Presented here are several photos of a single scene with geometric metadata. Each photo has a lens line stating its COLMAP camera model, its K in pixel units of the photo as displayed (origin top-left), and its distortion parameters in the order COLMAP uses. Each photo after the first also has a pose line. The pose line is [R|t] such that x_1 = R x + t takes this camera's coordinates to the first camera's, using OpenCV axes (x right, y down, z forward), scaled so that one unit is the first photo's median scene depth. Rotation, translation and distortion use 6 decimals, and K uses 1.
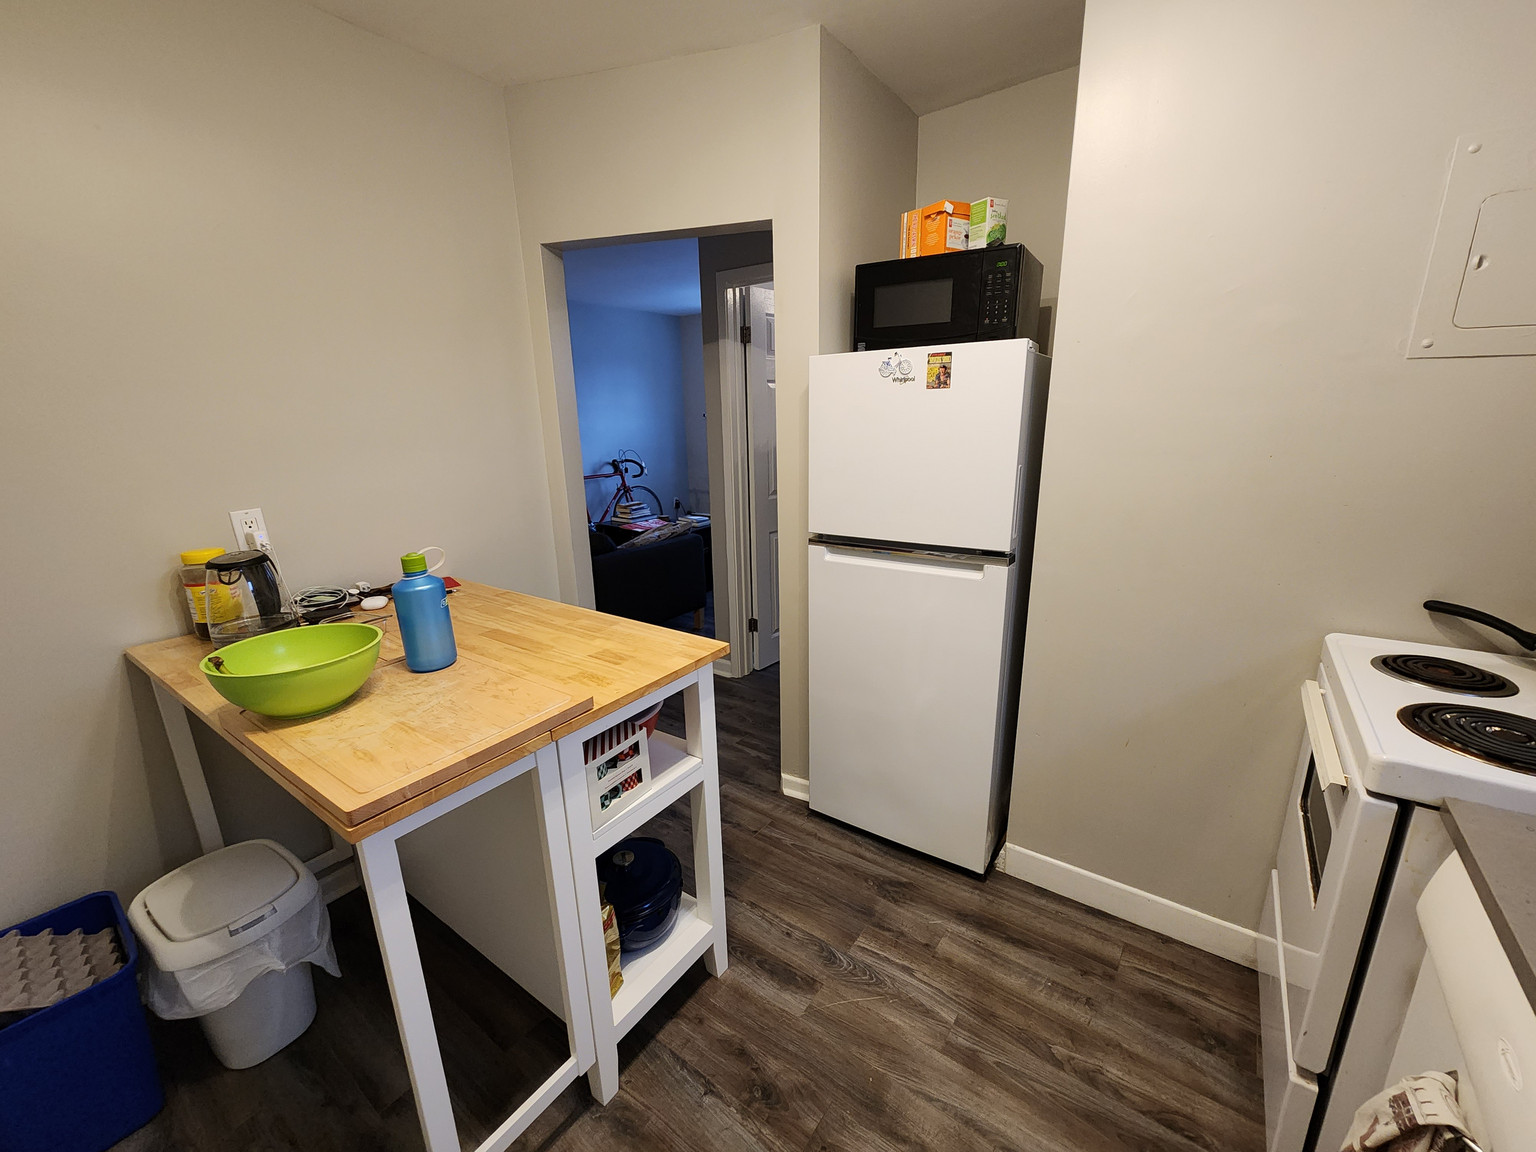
lens RADIAL K [[630.2, 0, 765.4], [0, 630.2, 584.5], [0, 0, 1]] dist [-0.001283, -0.000516]
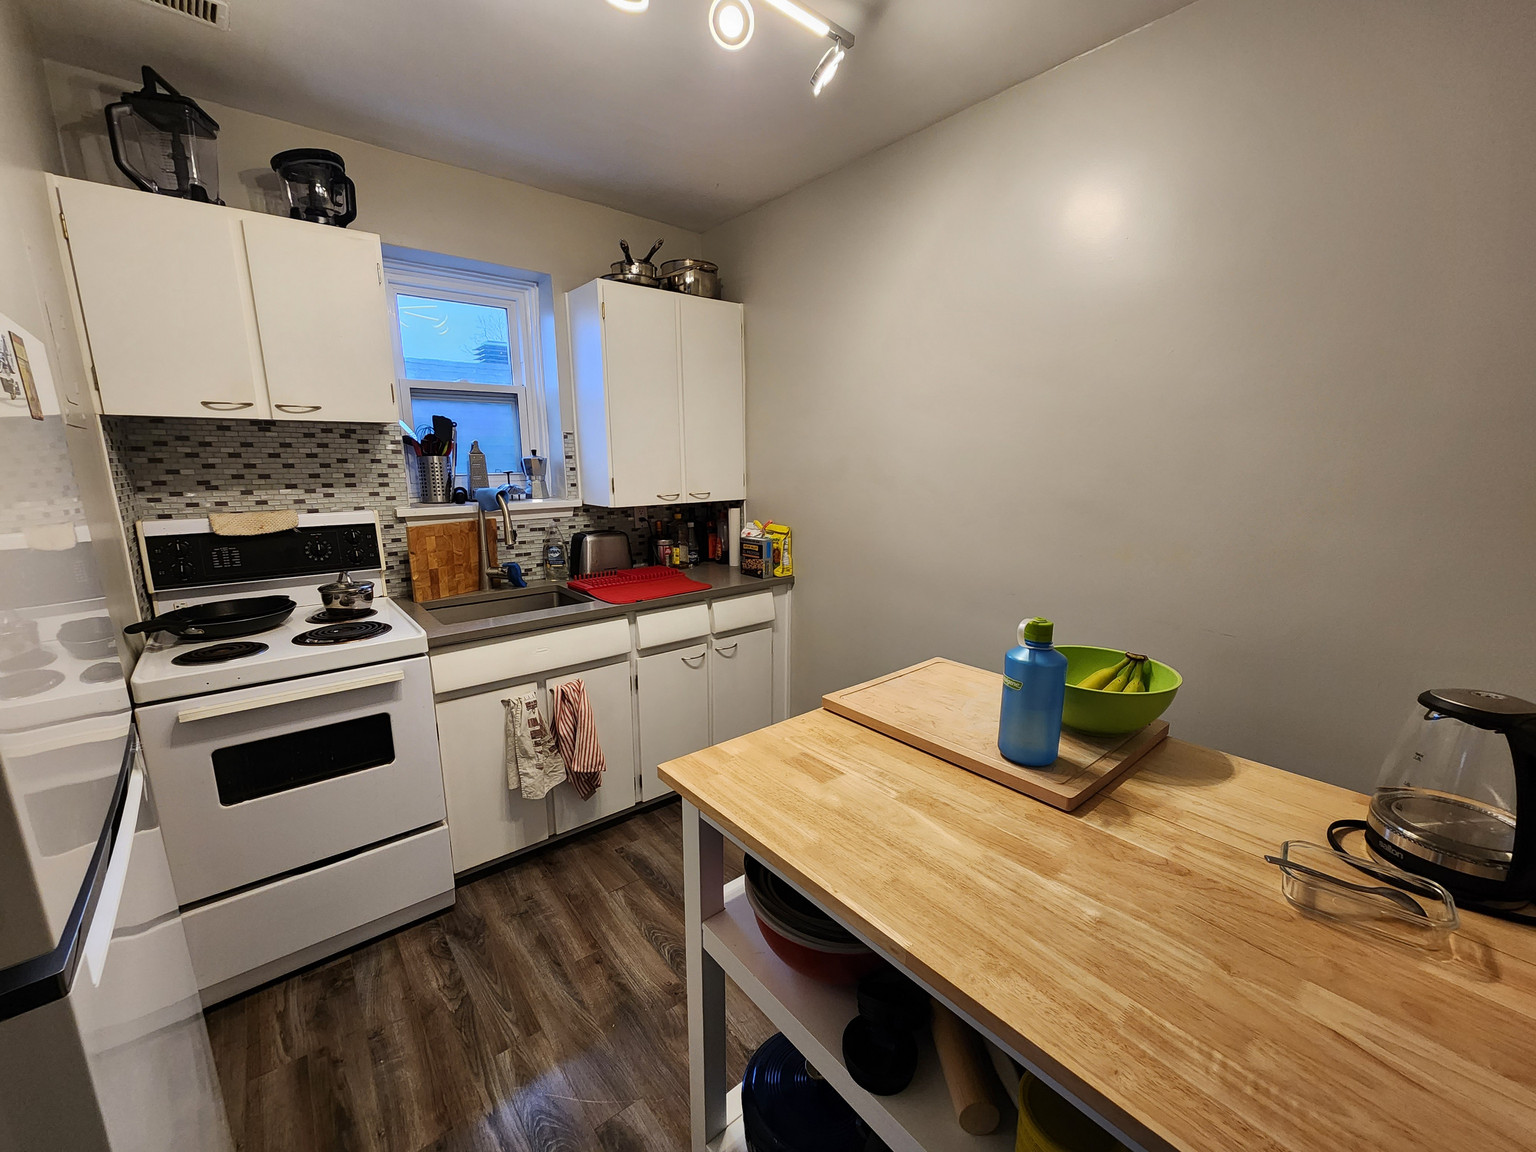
lens RADIAL K [[630.2, 0, 765.4], [0, 630.2, 584.5], [0, 0, 1]] dist [-0.001283, -0.000516]
pose [[-0.966109, -0.026709, 0.256751, -0.323839], [0.093321, 0.891223, 0.443860, -0.363757], [-0.240677, 0.452777, -0.858526, 1.334520]]
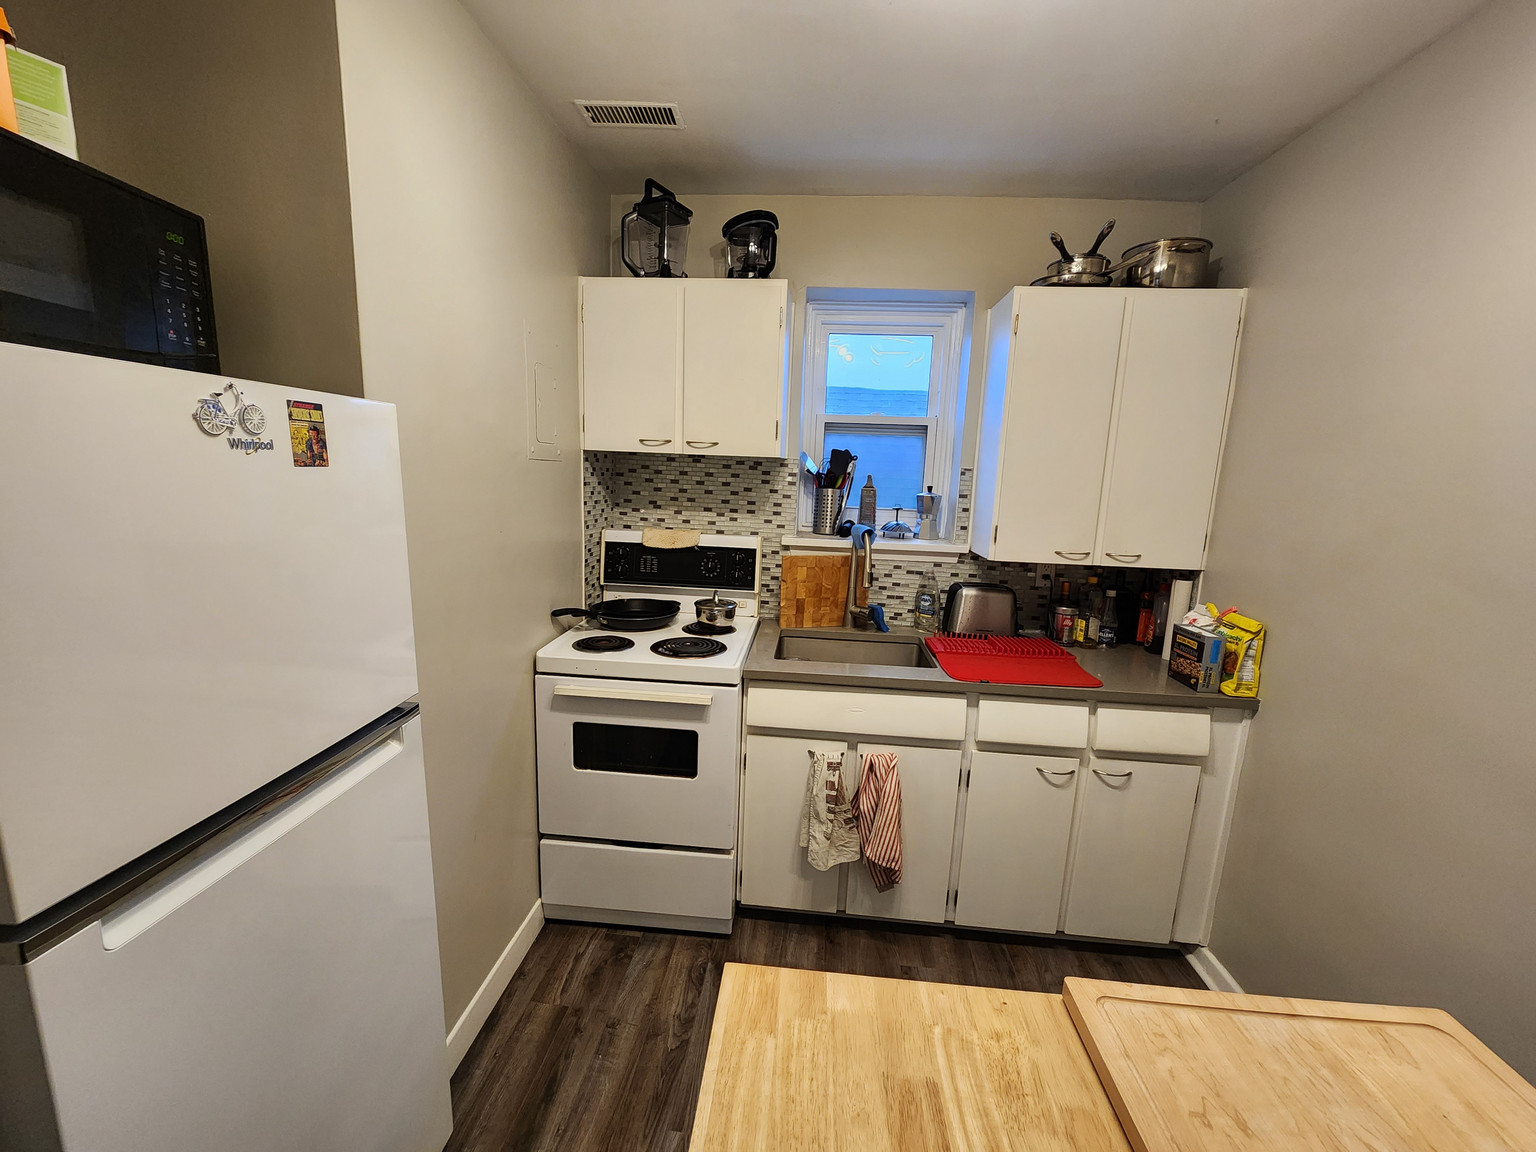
lens RADIAL K [[630.2, 0, 765.4], [0, 630.2, 584.5], [0, 0, 1]] dist [-0.001283, -0.000516]
pose [[-0.513036, -0.149563, 0.845237, -0.413670], [0.206927, 0.934112, 0.290888, -0.300864], [-0.833052, 0.324139, -0.448284, 0.977233]]
